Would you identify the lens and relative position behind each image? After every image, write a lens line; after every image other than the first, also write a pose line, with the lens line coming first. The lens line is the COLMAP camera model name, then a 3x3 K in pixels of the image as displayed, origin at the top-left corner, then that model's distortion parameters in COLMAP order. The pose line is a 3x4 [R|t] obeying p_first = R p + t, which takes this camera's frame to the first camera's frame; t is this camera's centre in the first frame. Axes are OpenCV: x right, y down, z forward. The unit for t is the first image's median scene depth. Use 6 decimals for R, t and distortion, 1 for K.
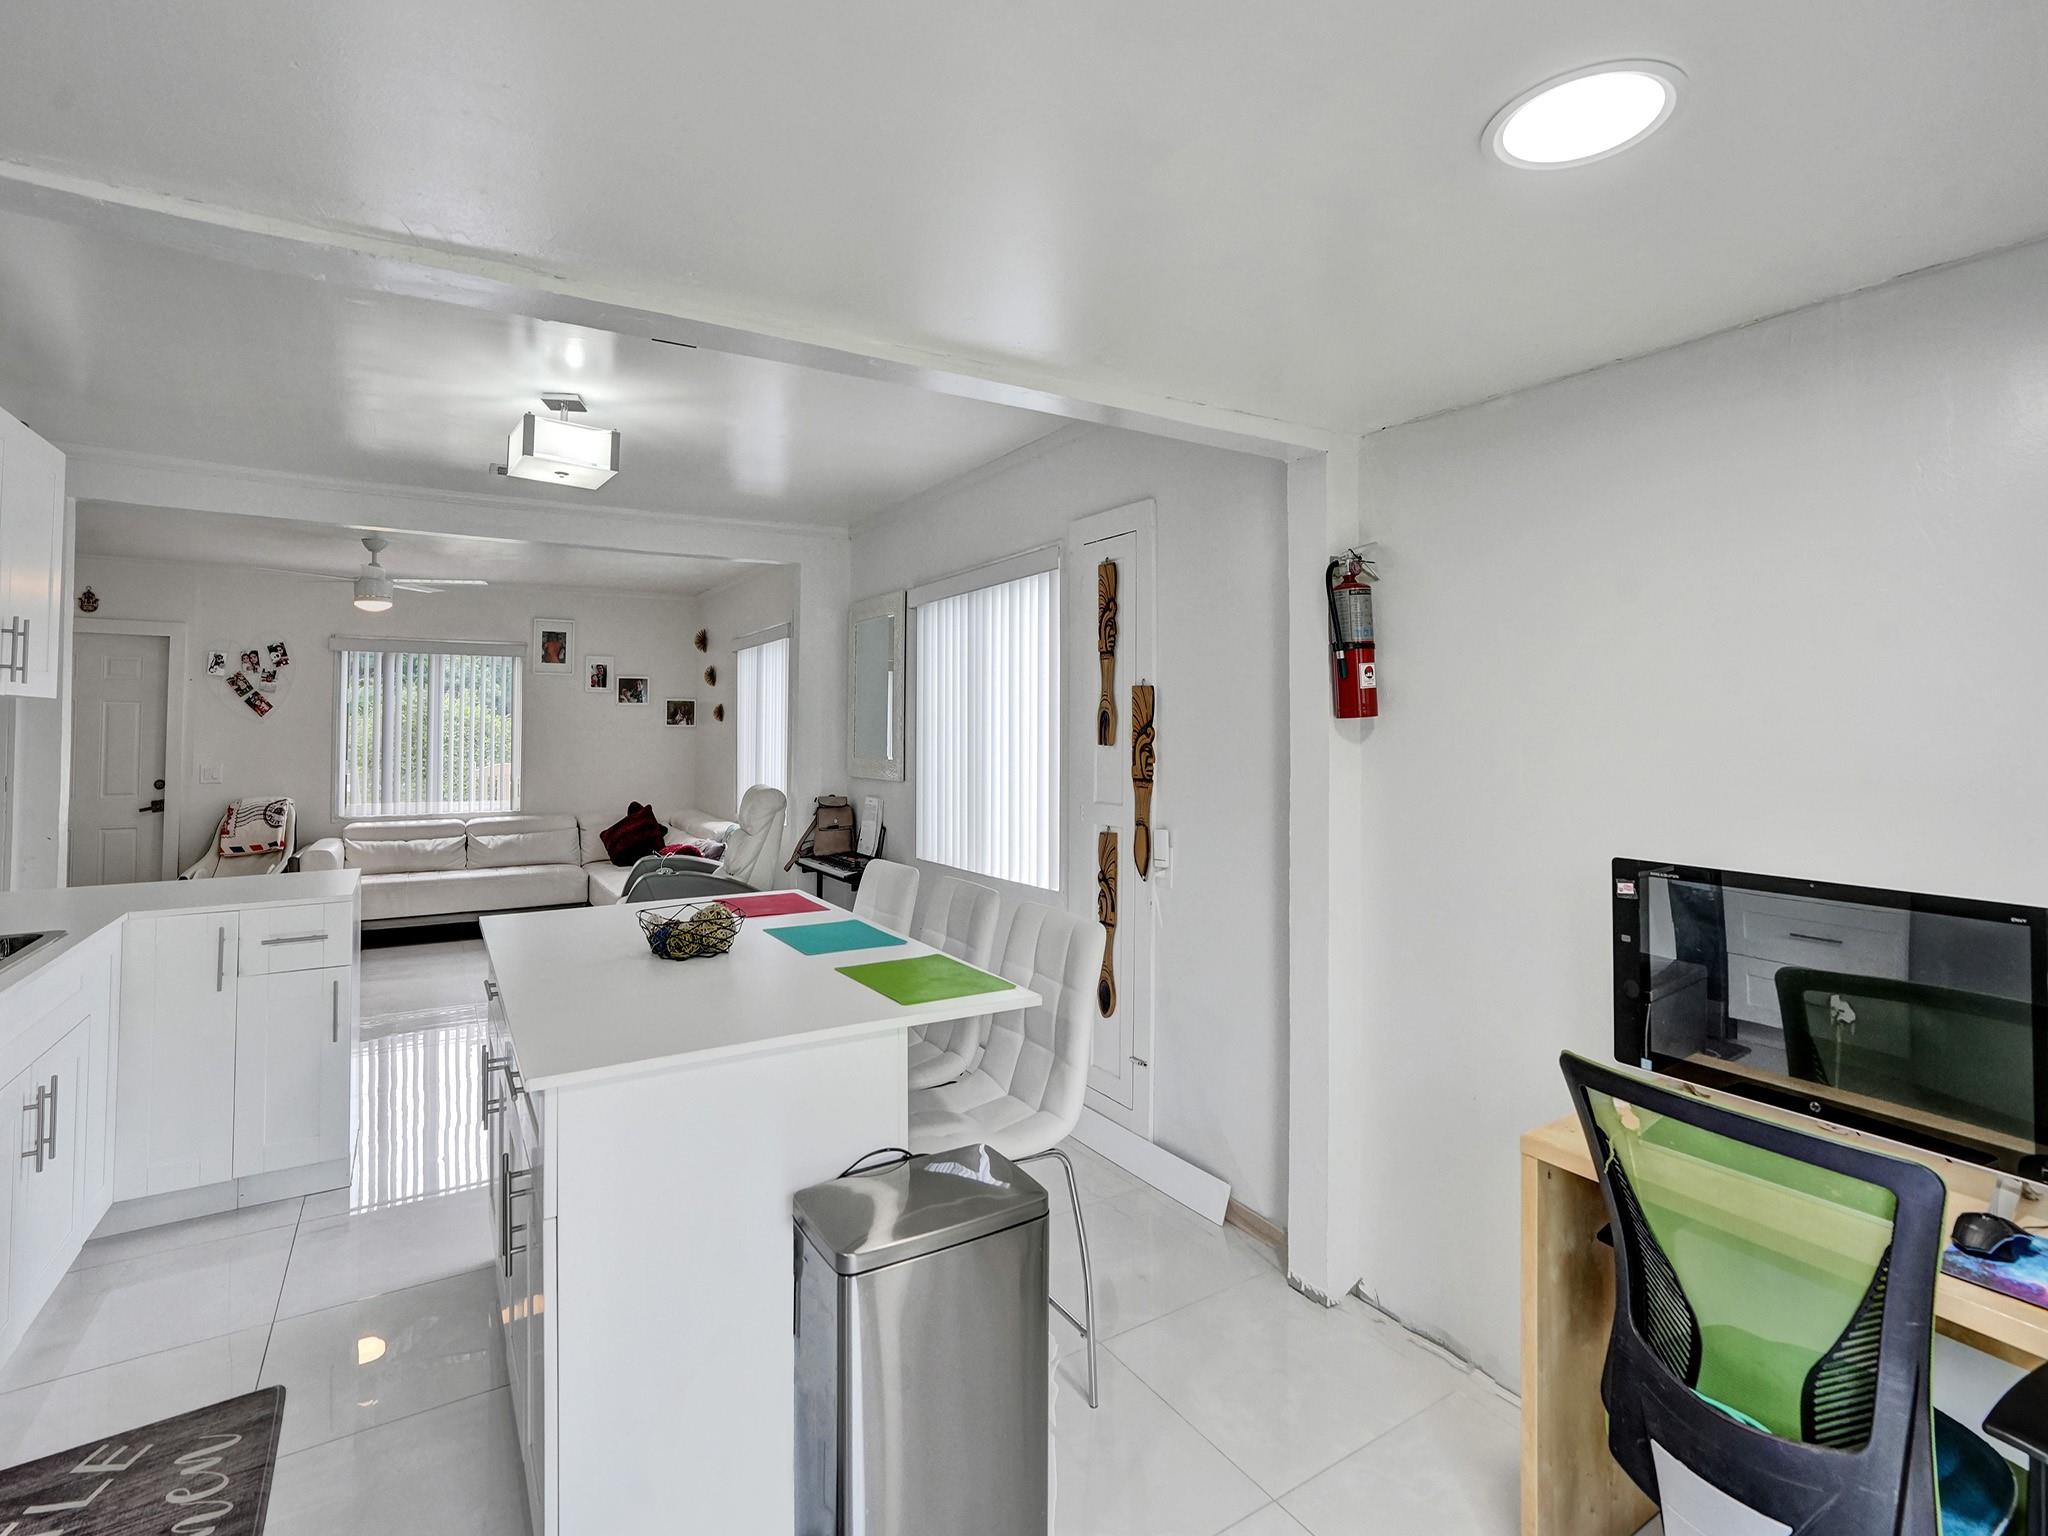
lens RADIAL K [[991.2, 0, 1034.7], [0, 991.2, 697.0], [0, 0, 1]] dist [-0.049119, 0.026683]
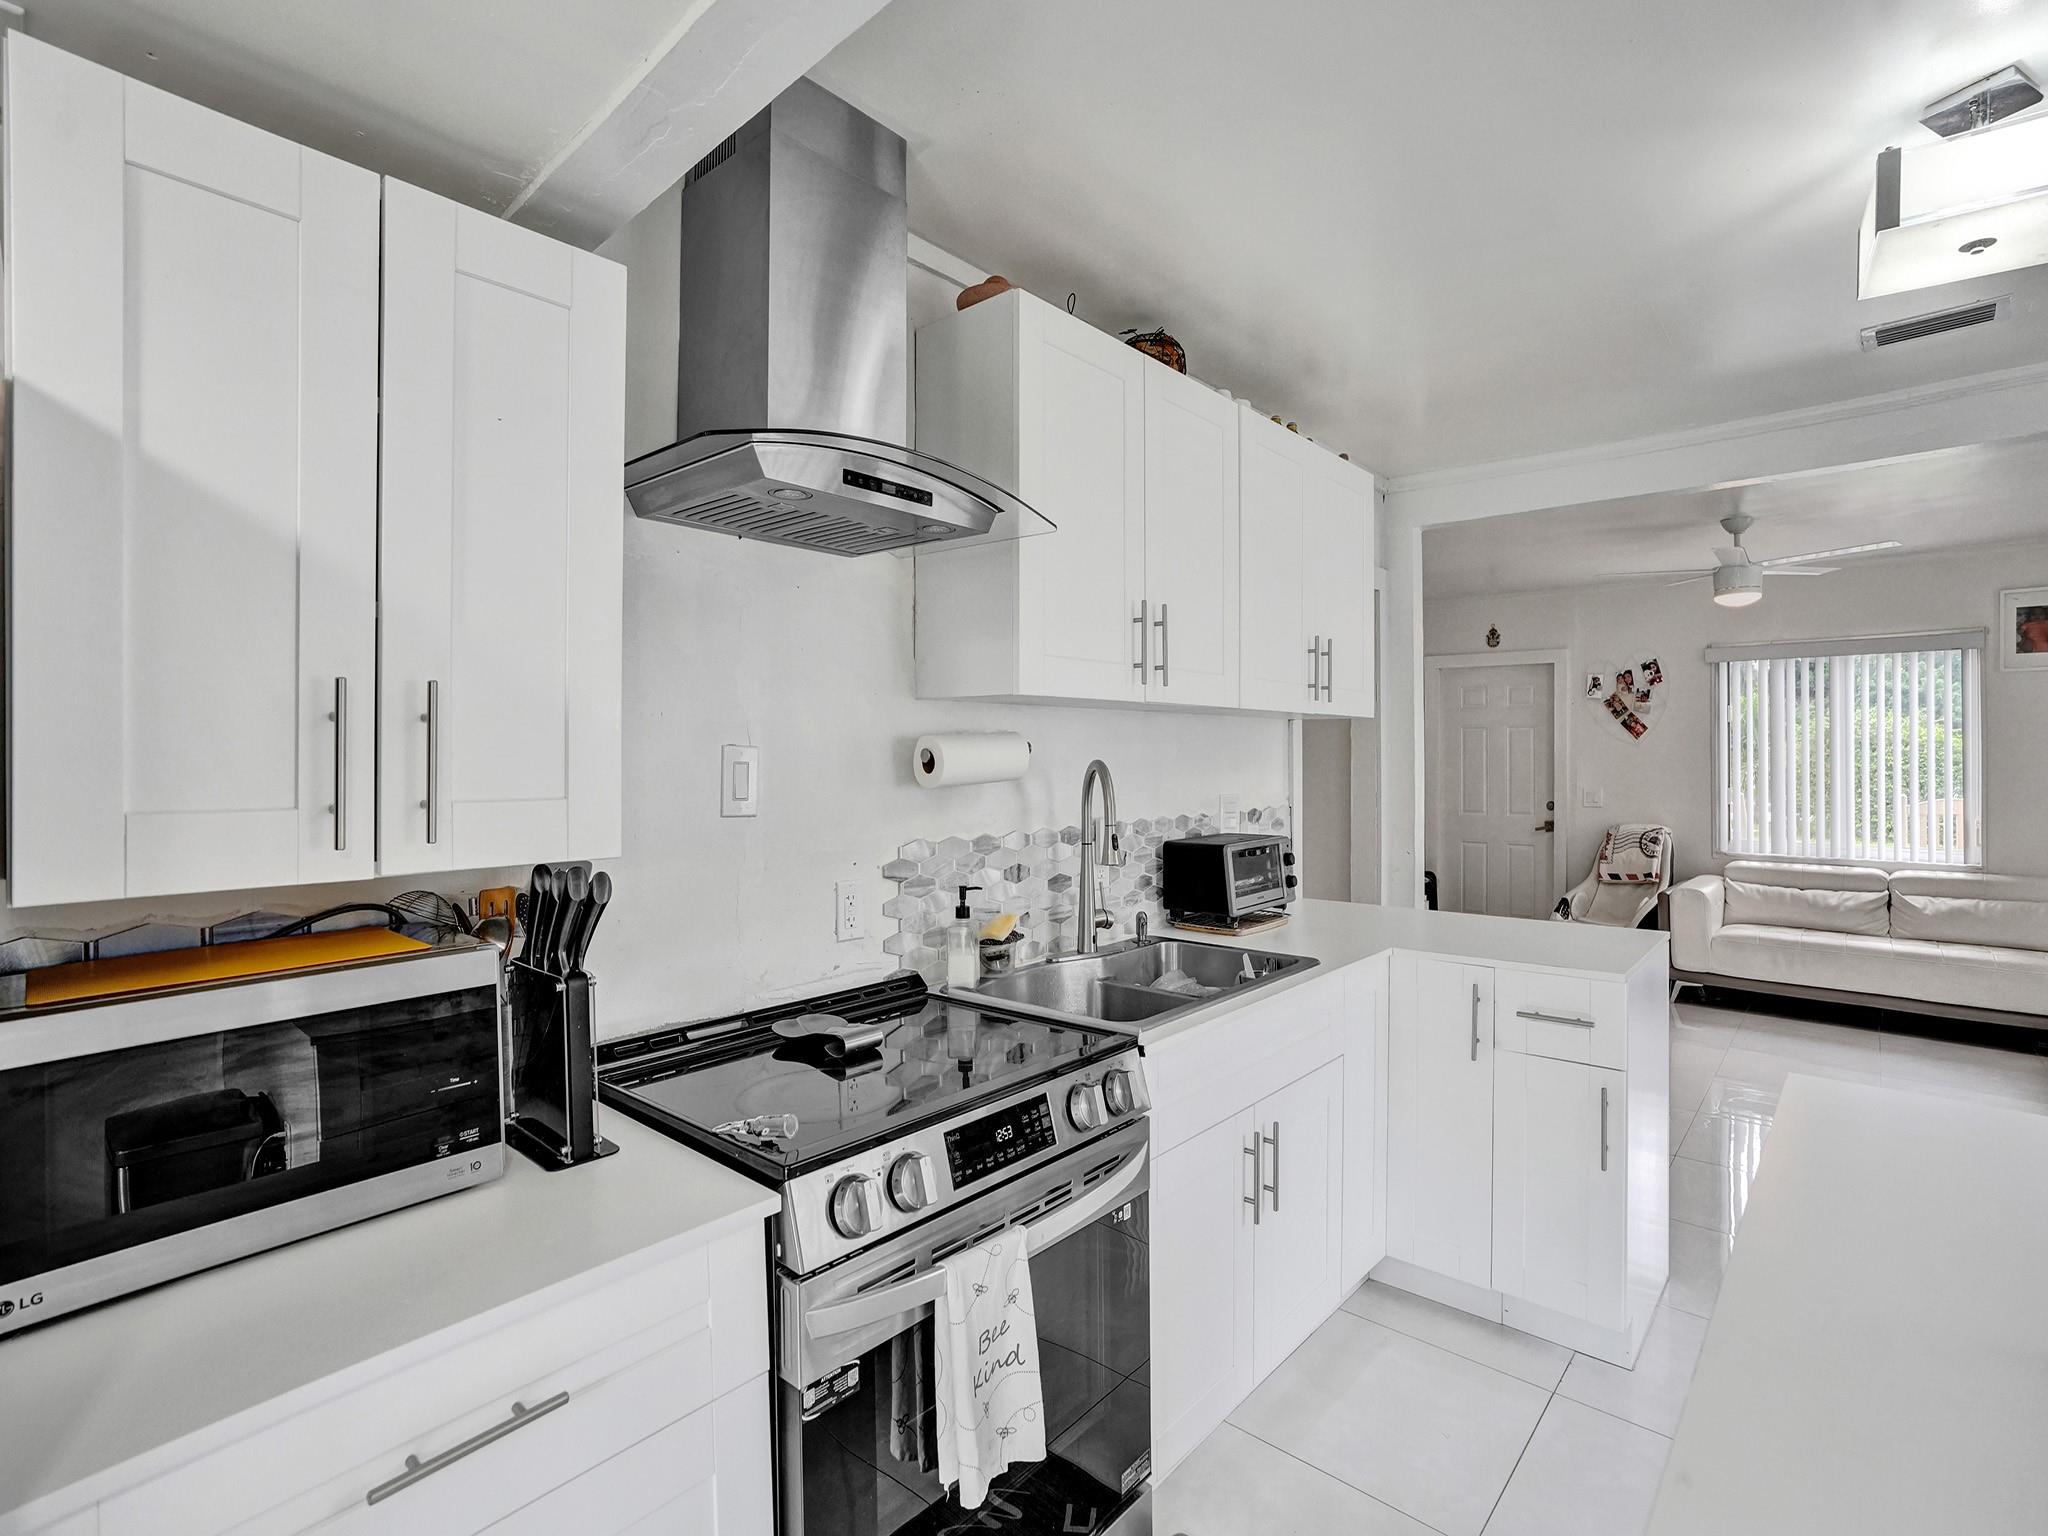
lens RADIAL K [[972.1, 0, 1034.3], [0, 972.1, 755.4], [0, 0, 1]] dist [-0.050582, 0.027880]
pose [[0.279369, -0.002356, -0.960181, -0.065743], [0.032656, 0.999442, 0.007049, 0.010402], [0.959628, -0.033325, 0.279290, 0.177615]]
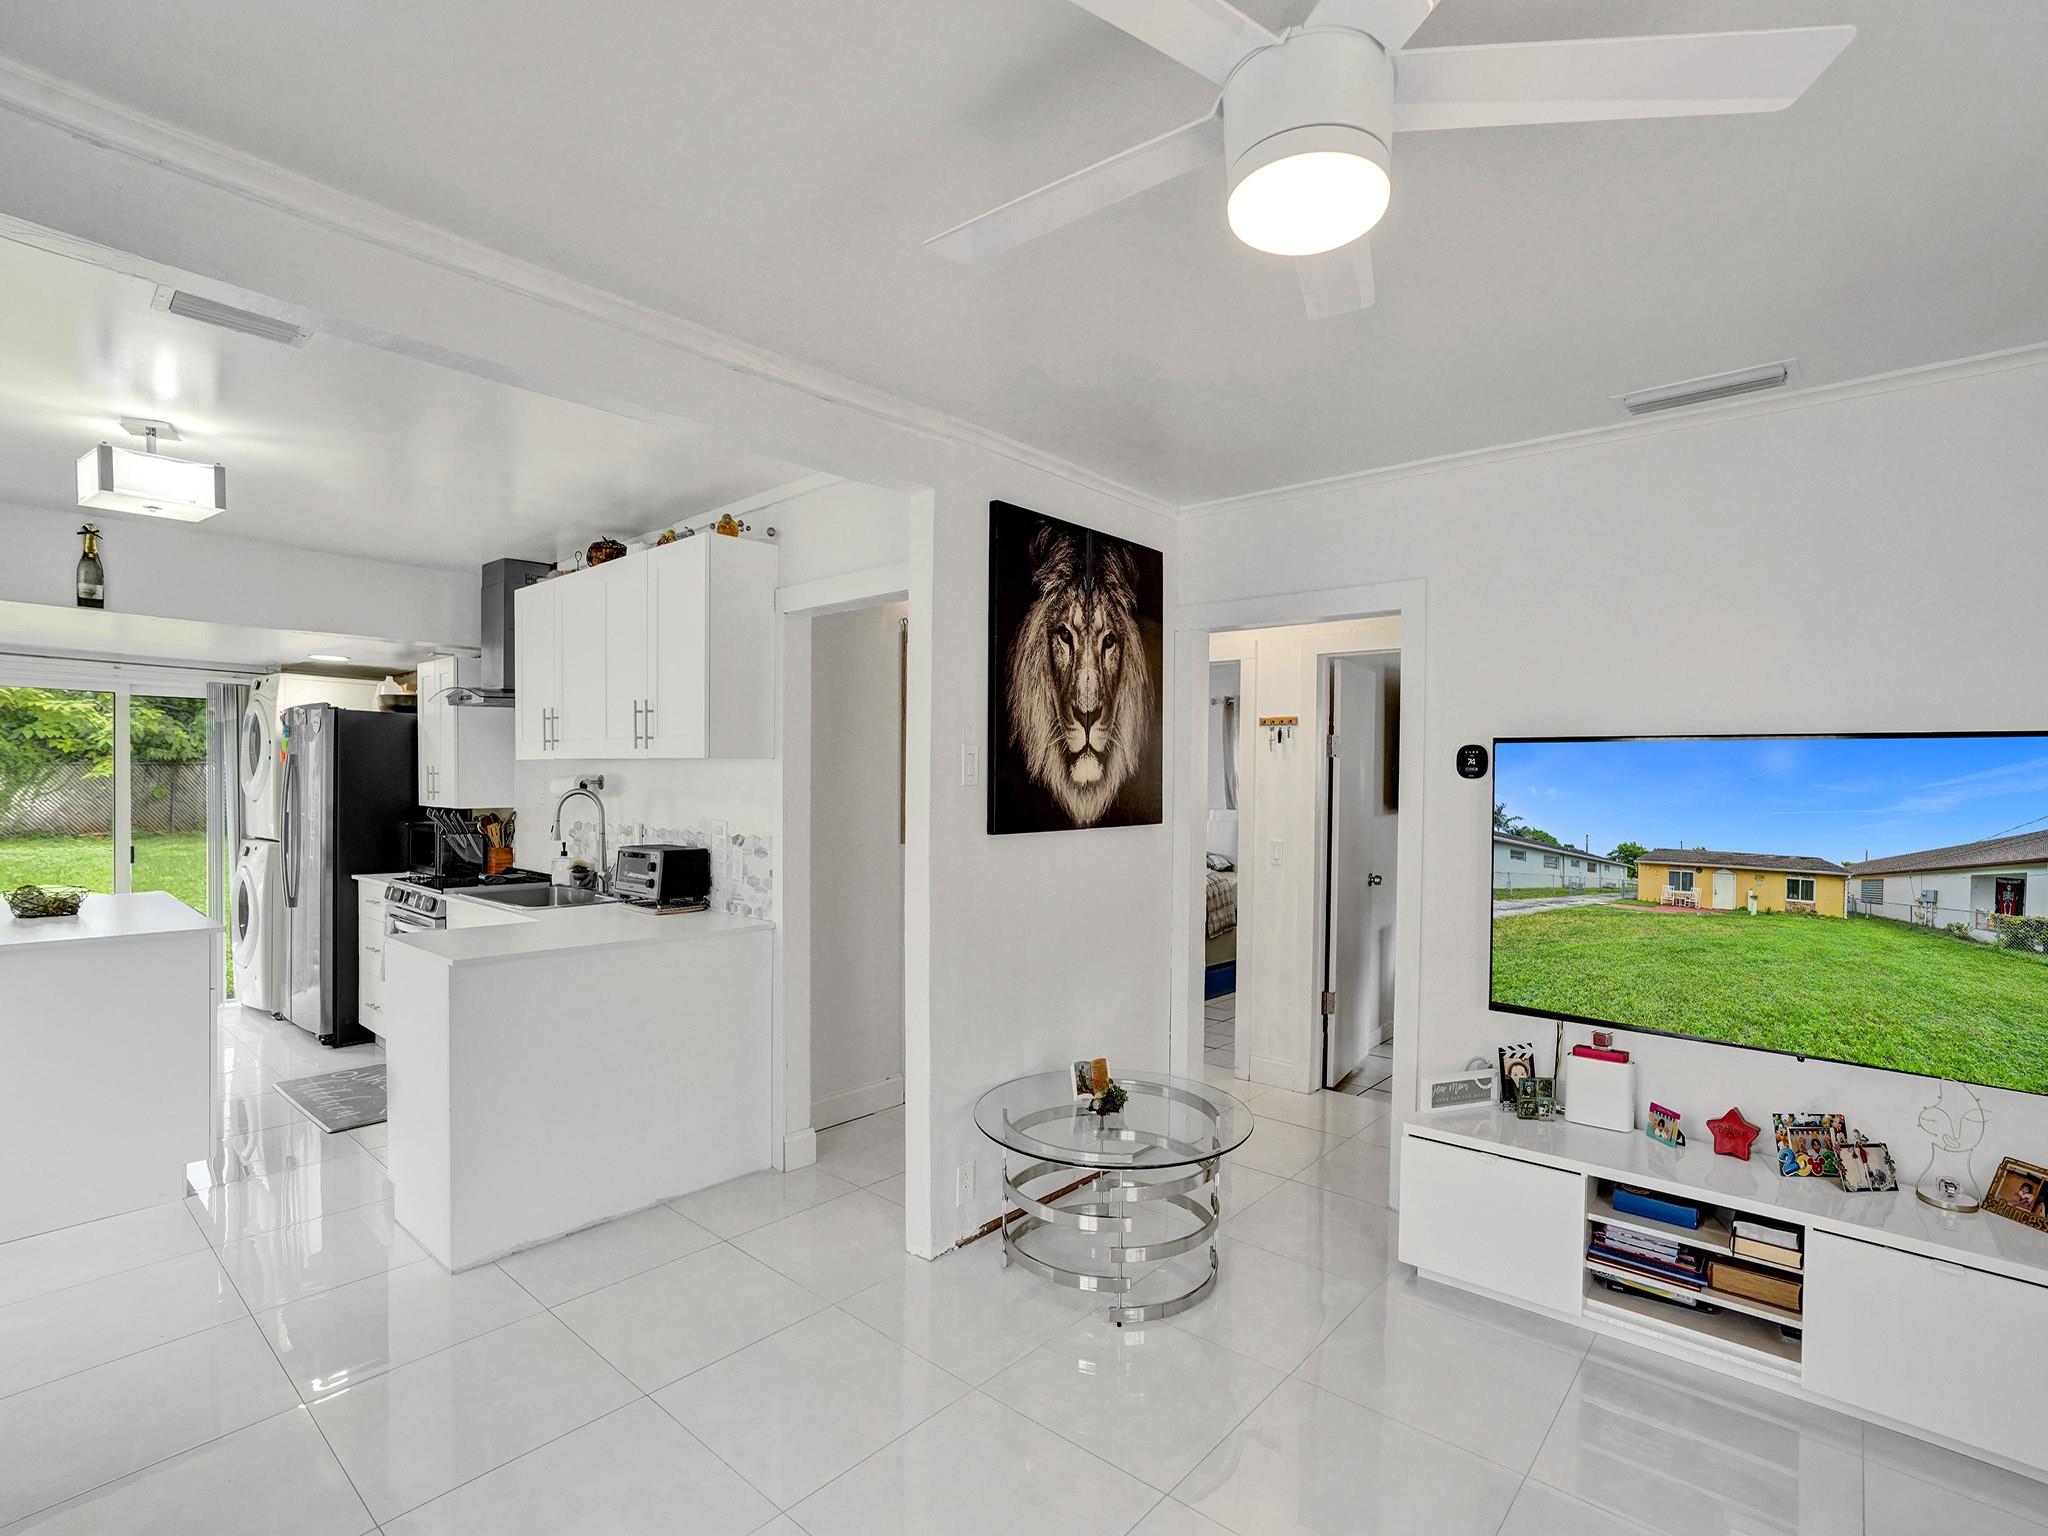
lens RADIAL K [[954.5, 0, 1006.1], [0, 954.5, 763.4], [0, 0, 1]] dist [-0.024871, 0.013190]
pose [[-0.956297, -0.015558, -0.291982, -0.469559], [-0.003068, 0.999062, -0.043183, 0.025103], [0.292381, -0.040400, -0.955448, 0.988670]]
